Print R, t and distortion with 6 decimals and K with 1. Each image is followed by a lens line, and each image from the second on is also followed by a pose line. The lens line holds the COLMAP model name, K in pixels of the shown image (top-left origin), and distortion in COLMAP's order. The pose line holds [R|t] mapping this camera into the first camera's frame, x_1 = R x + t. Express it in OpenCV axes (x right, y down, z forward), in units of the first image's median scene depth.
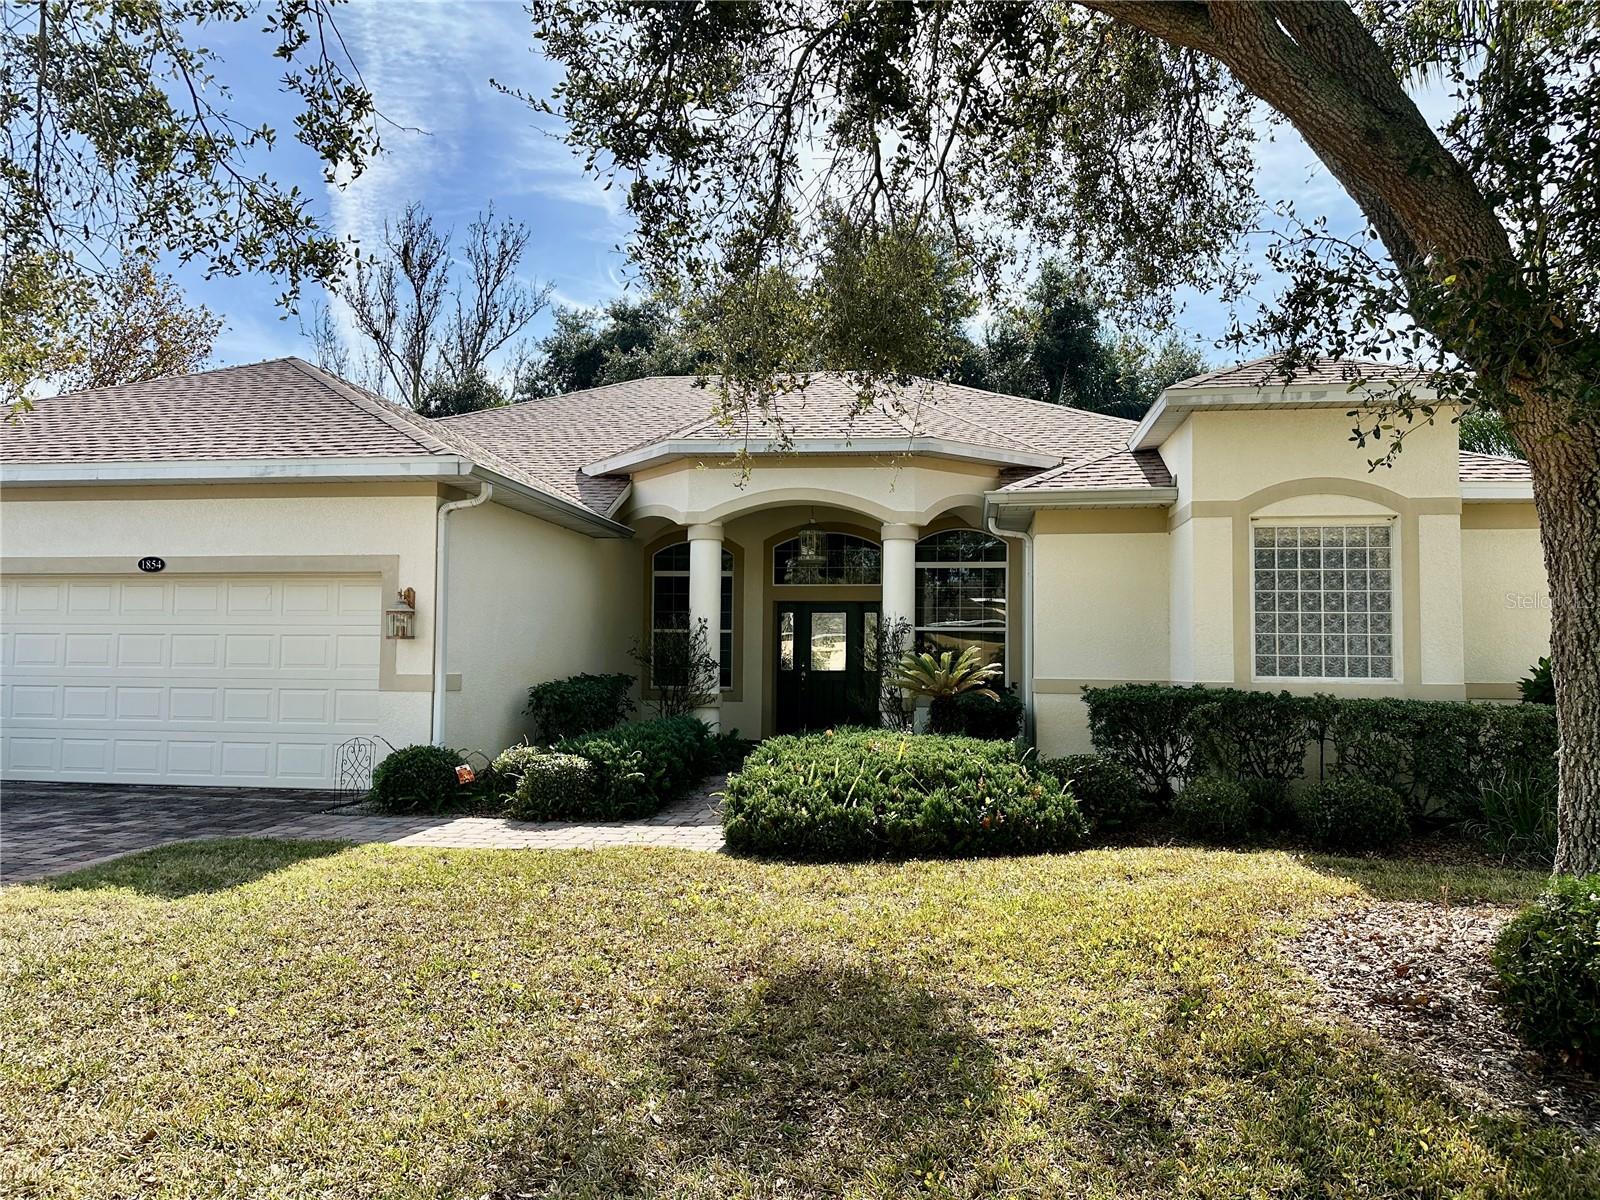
lens RADIAL K [[1119.5, 0, 792.1], [0, 1119.5, 613.3], [0, 0, 1]] dist [0.069011, -0.015477]
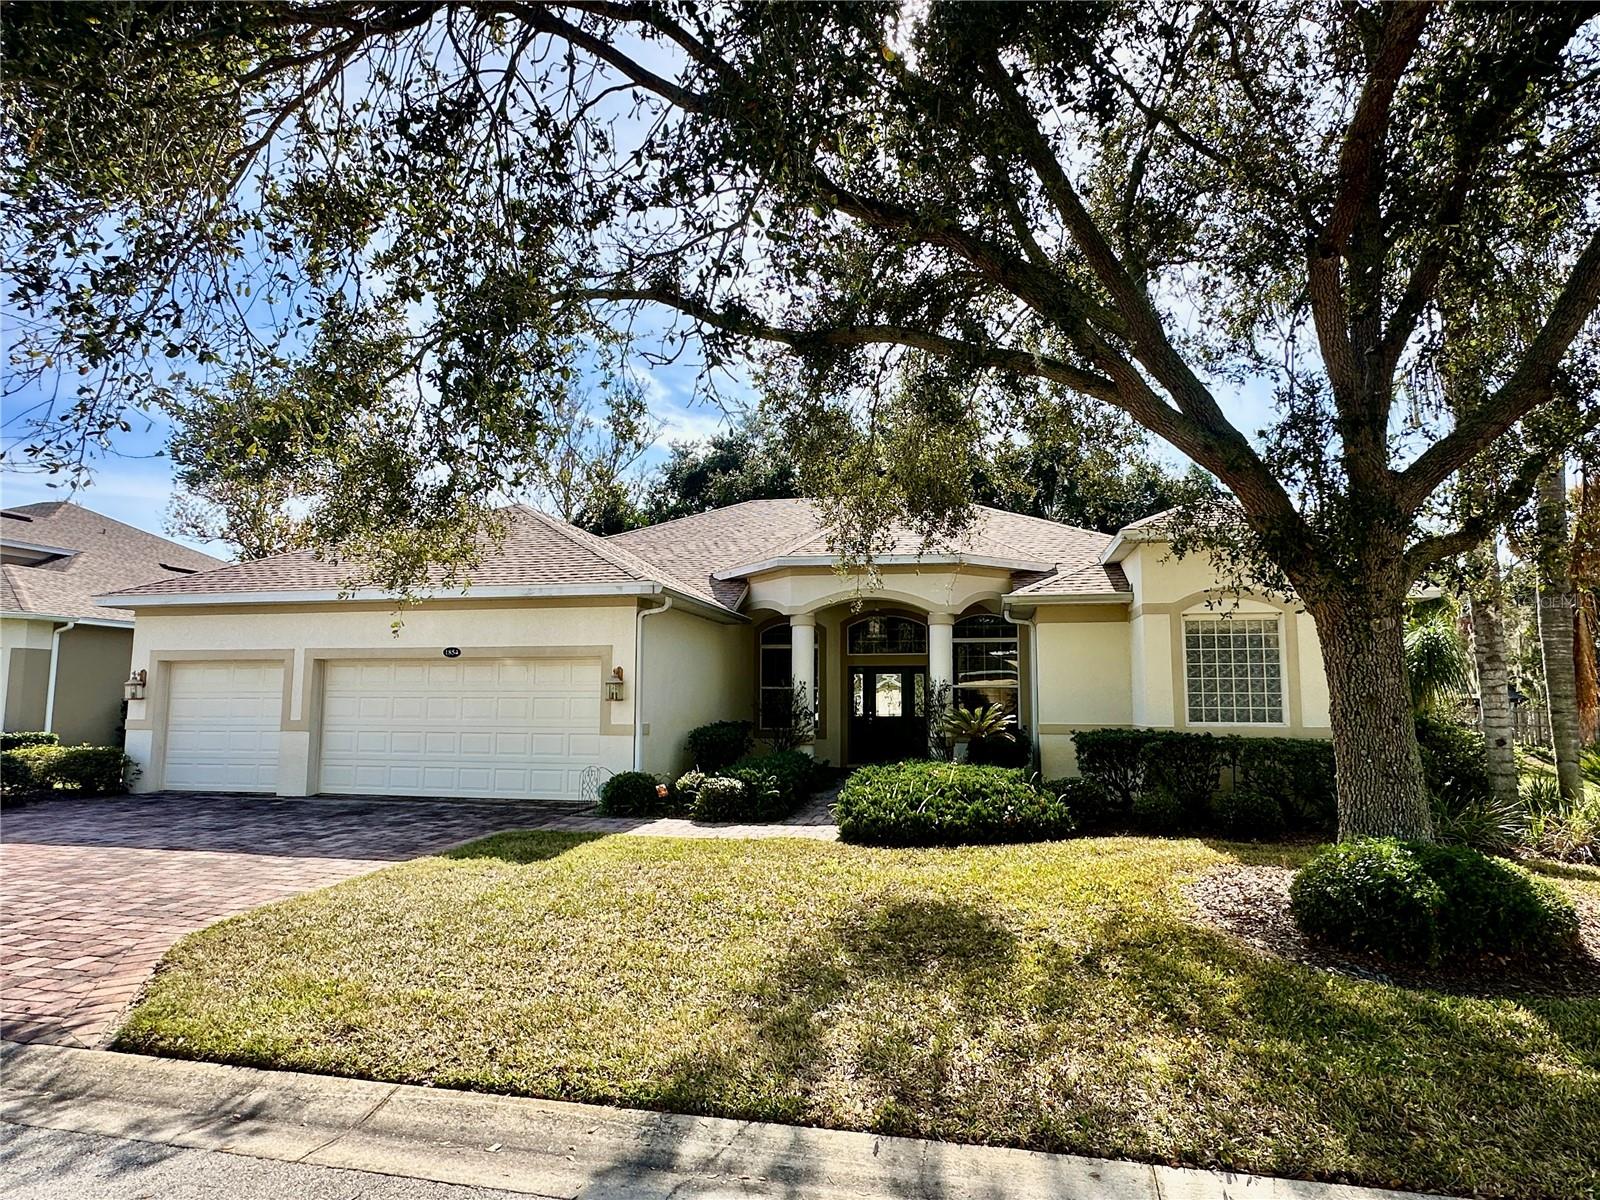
lens RADIAL K [[887.3, 0, 795.7], [0, 887.3, 604.0], [0, 0, 1]] dist [-0.005482, 0.000986]
pose [[0.998381, -0.013288, -0.055315, -0.036721], [0.009547, 0.997683, -0.067362, -0.025959], [0.056082, 0.066725, 0.996194, -0.191724]]
